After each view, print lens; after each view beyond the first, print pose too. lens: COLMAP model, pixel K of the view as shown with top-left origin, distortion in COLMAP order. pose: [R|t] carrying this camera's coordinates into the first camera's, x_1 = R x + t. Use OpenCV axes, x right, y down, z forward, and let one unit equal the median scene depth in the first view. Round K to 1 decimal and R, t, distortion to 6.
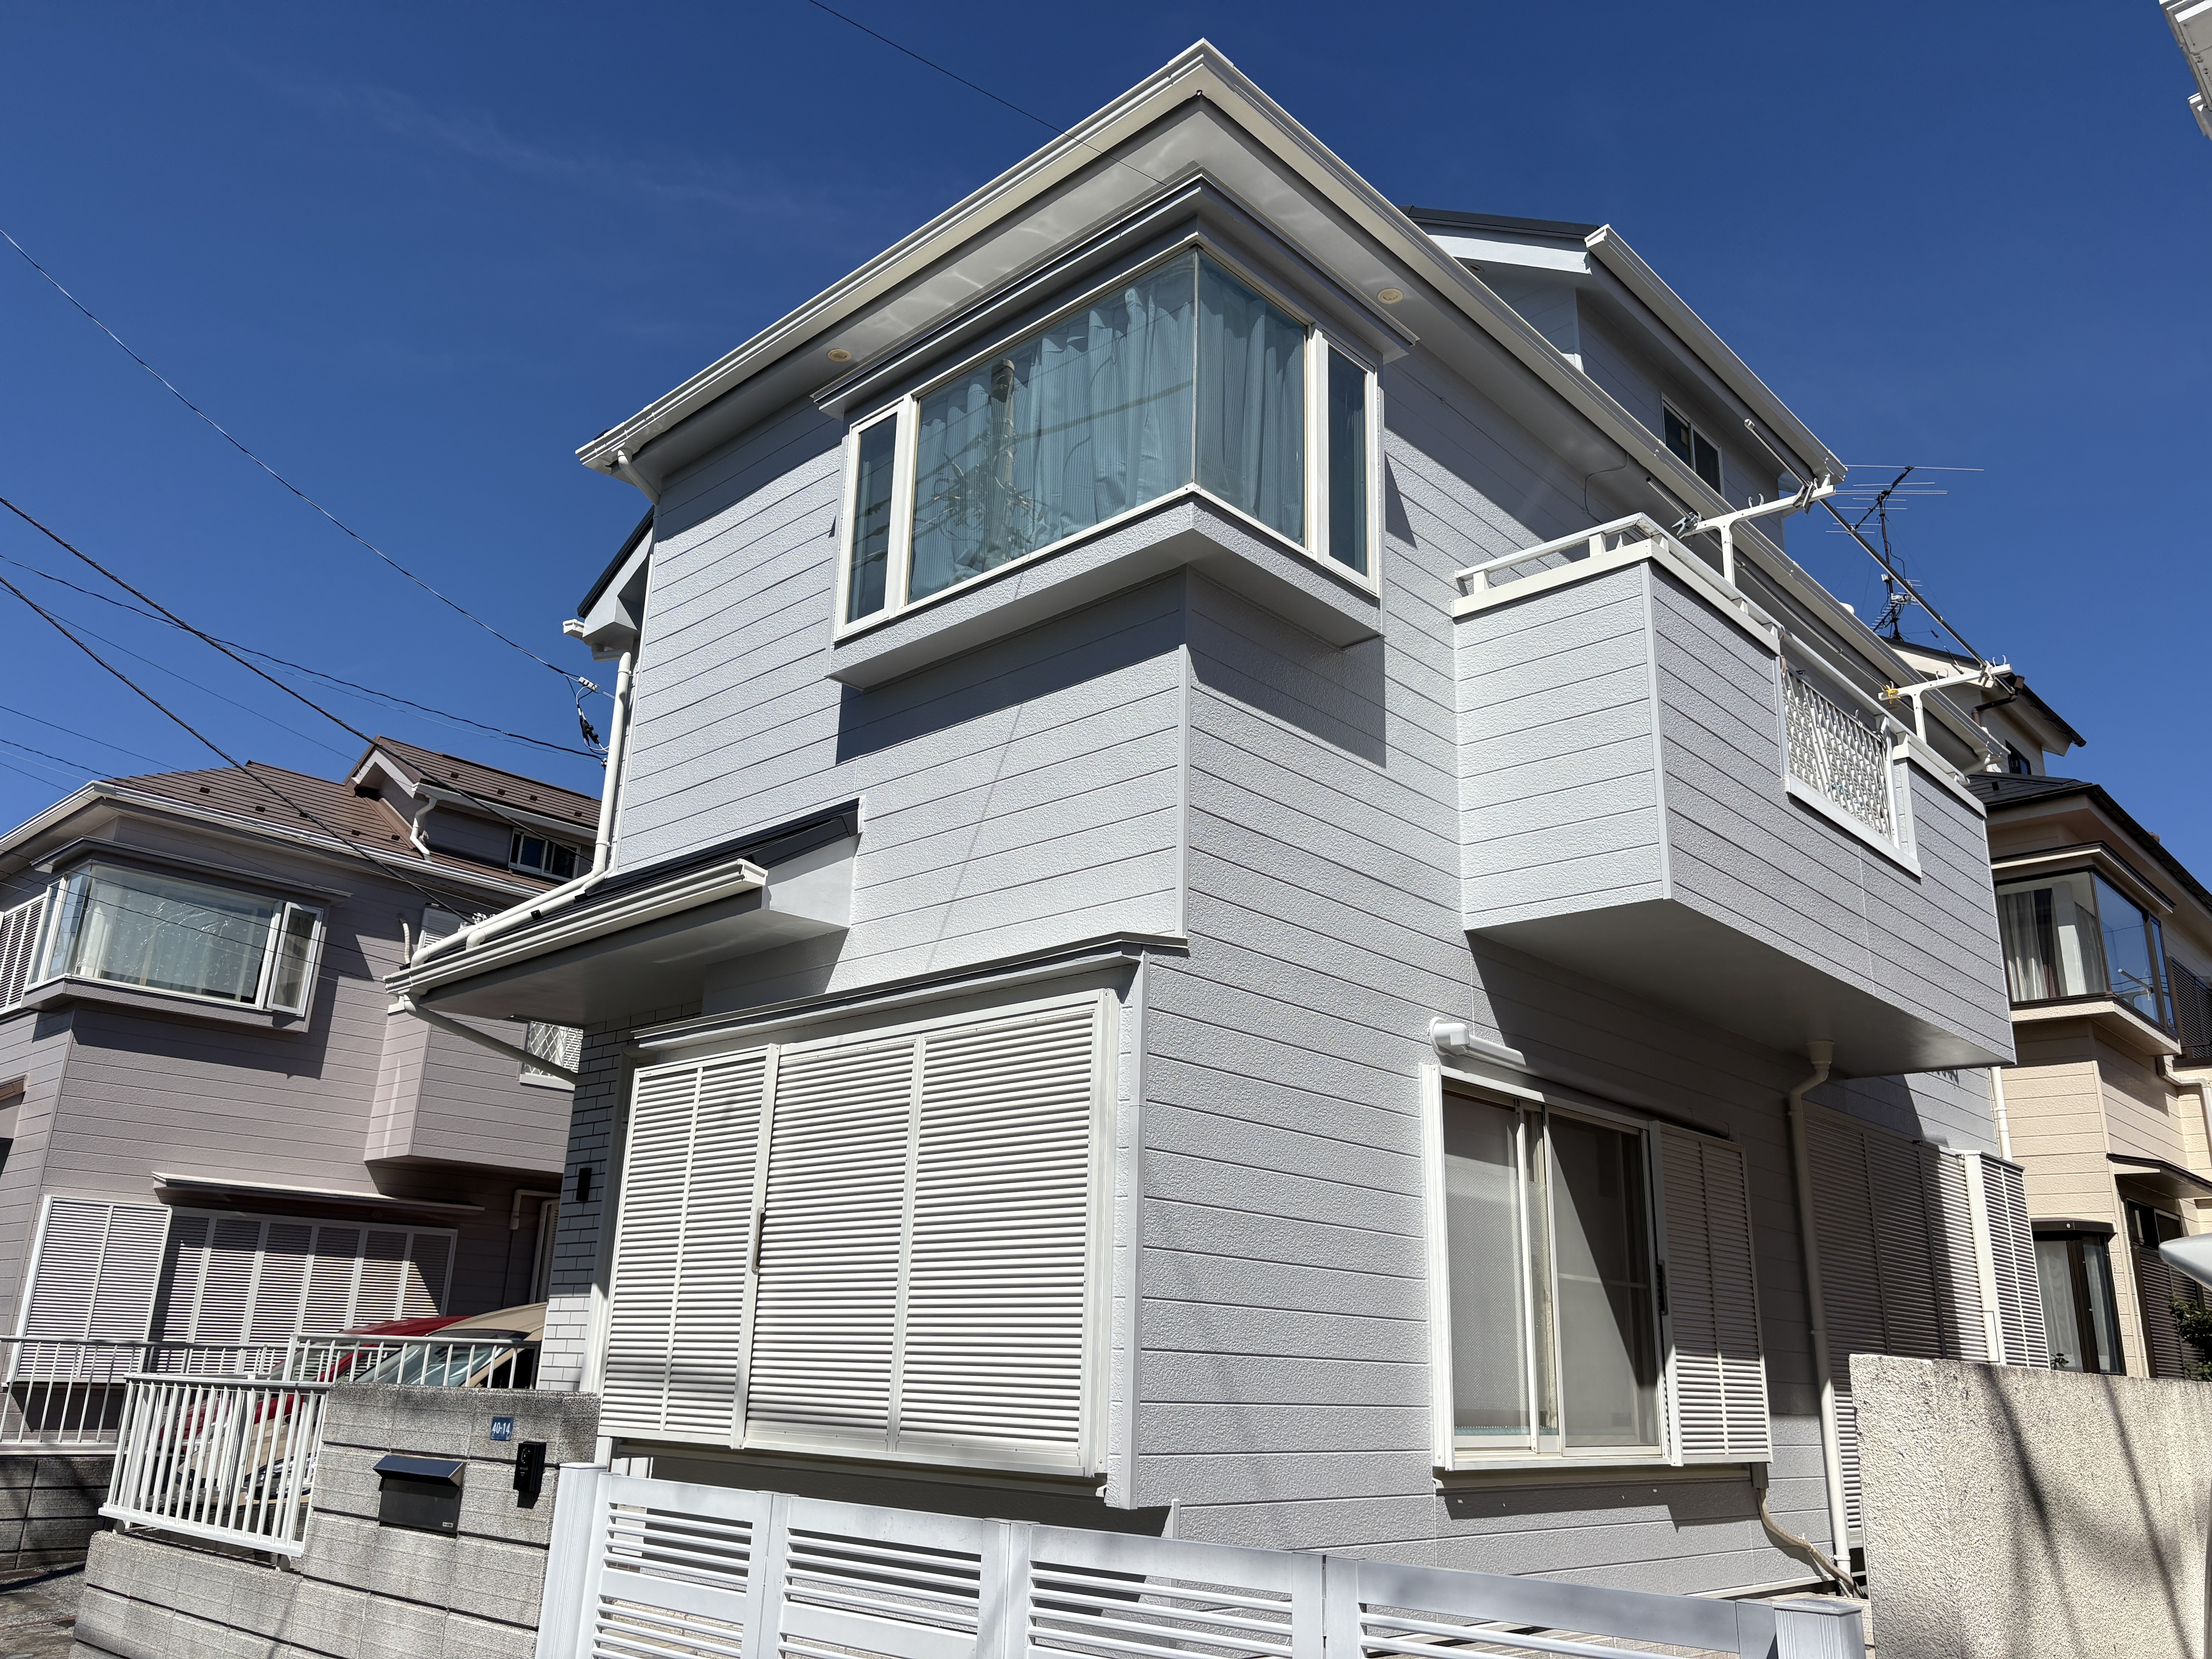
lens RADIAL K [[1670.8, 0, 1106.3], [0, 1670.8, 832.3], [0, 0, 1]] dist [-0.002370, -0.041933]
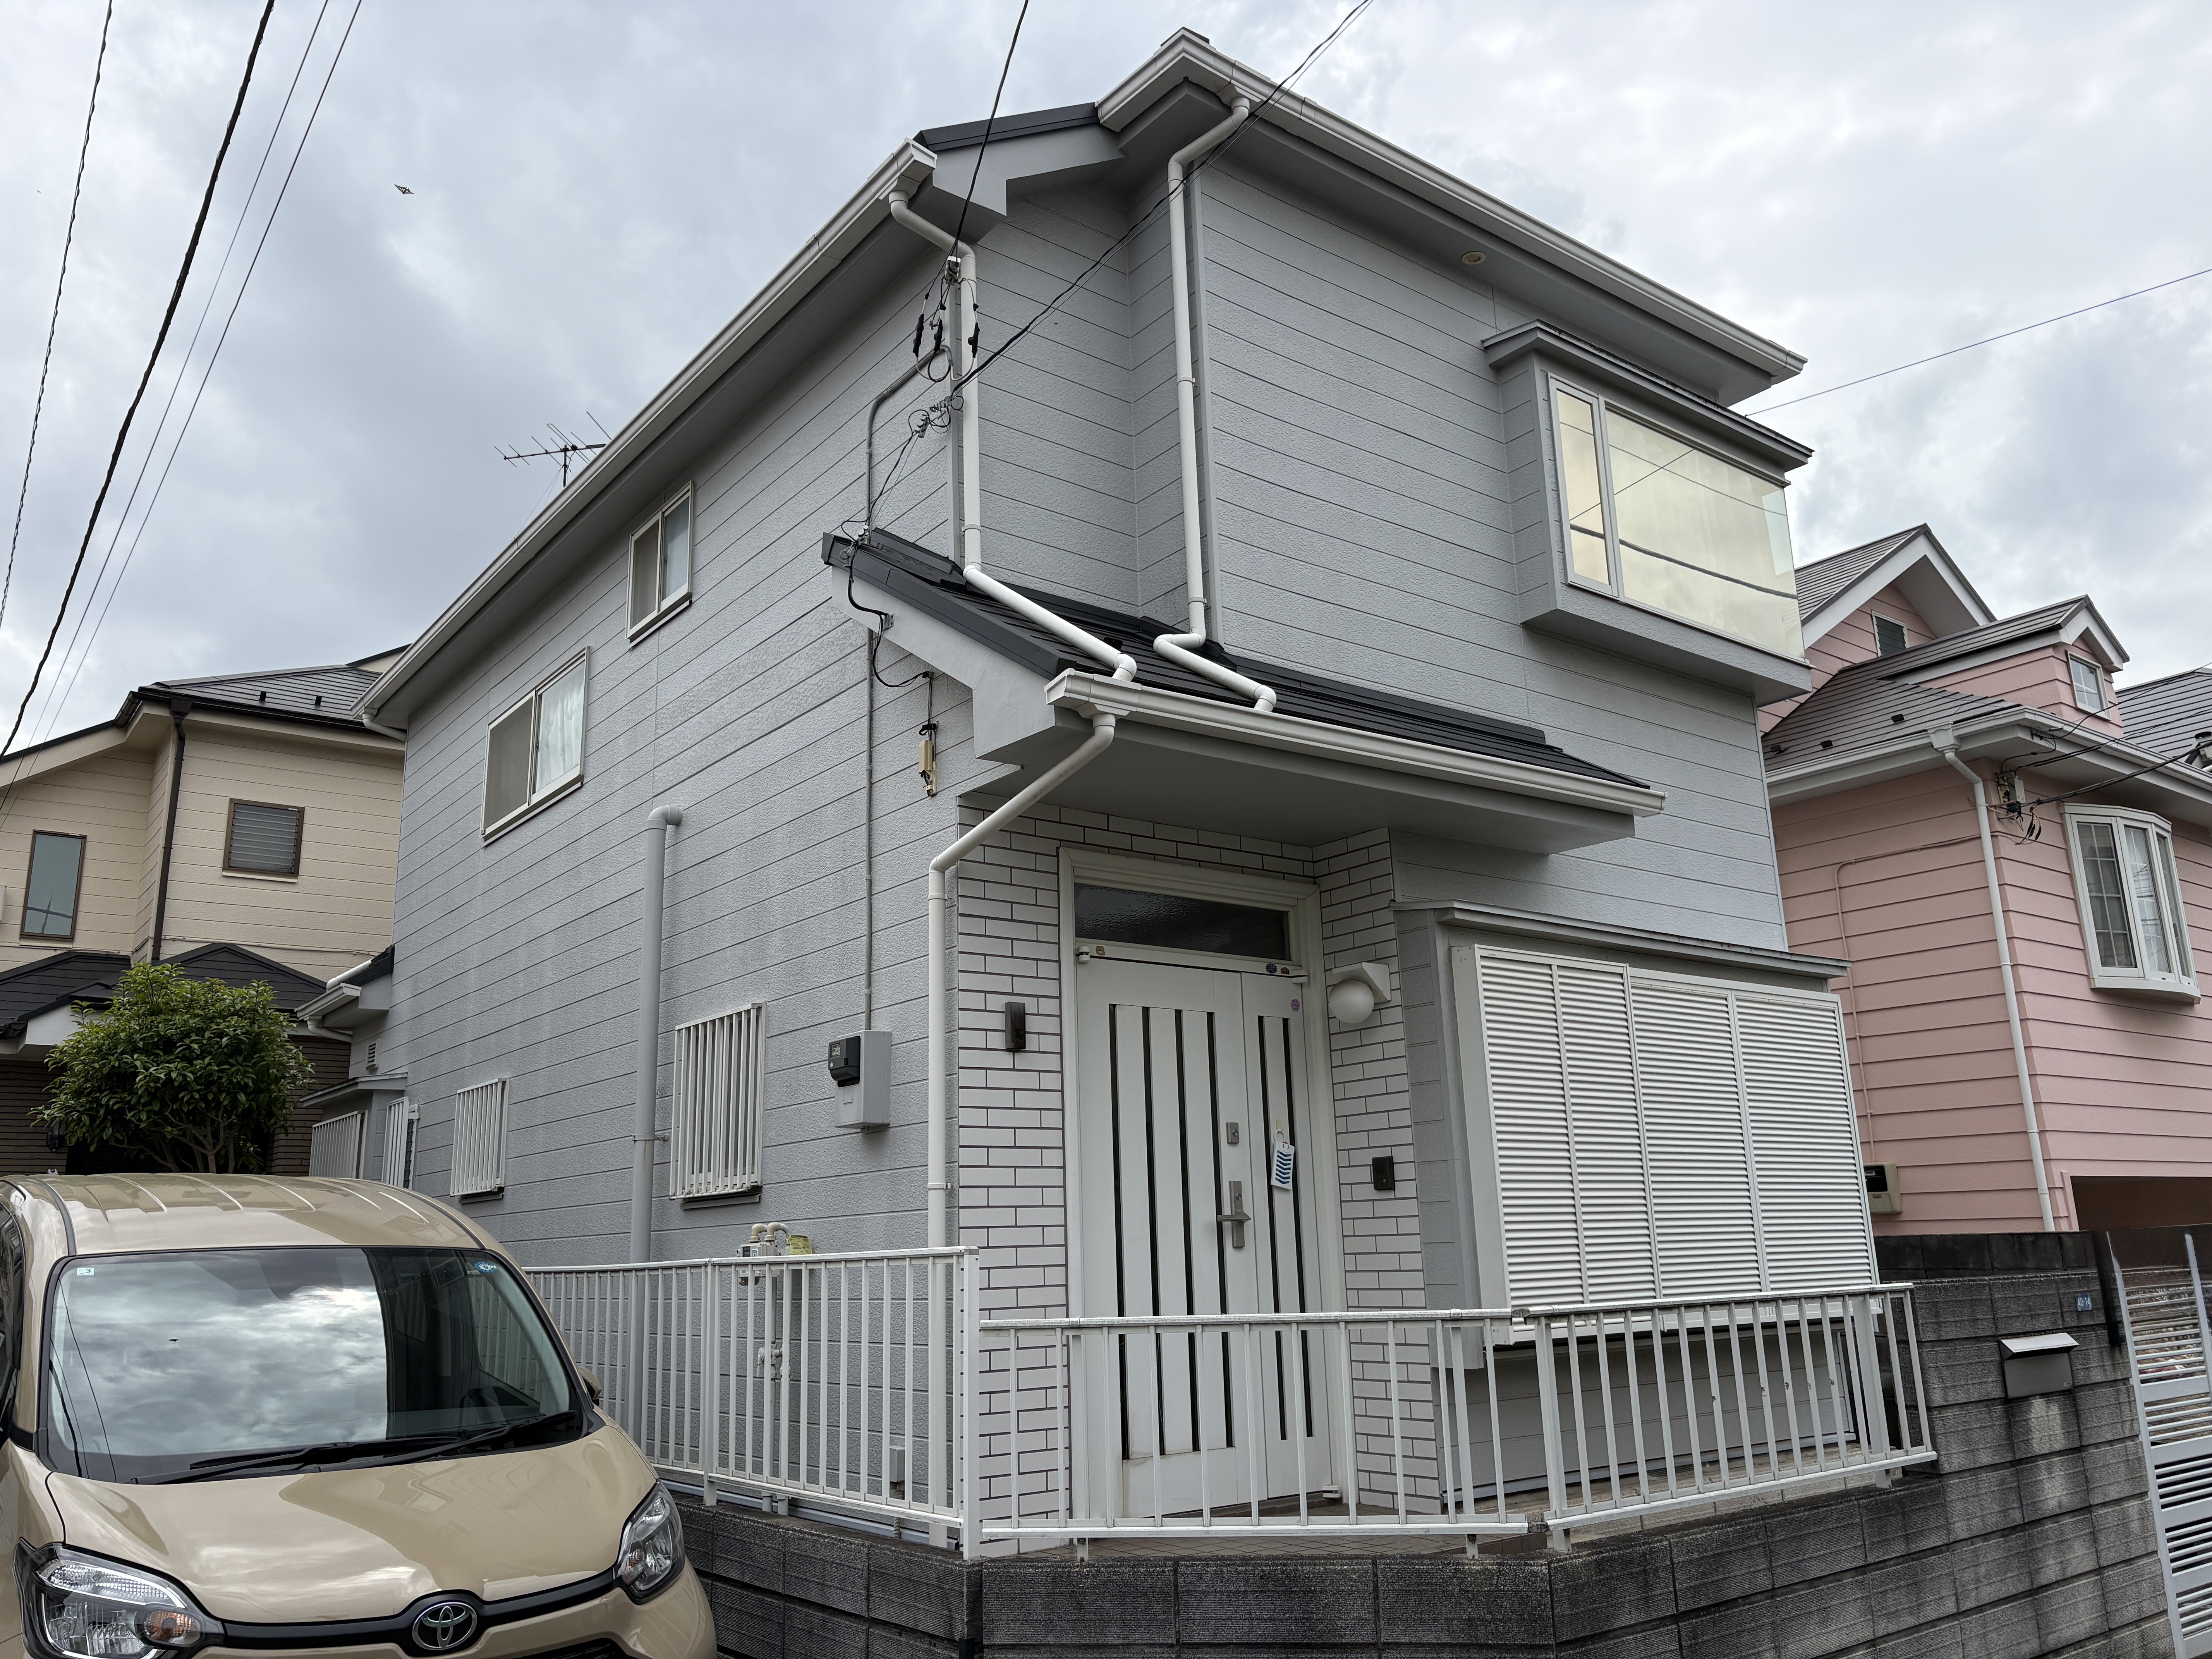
lens RADIAL K [[1670.8, 0, 1095.8], [0, 1670.8, 821.4], [0, 0, 1]] dist [-0.002370, -0.041933]
pose [[0.176831, 0.216738, 0.960081, -1.003204], [-0.275208, 0.947433, -0.163194, 0.235751], [-0.944982, -0.235364, 0.227183, 0.832915]]
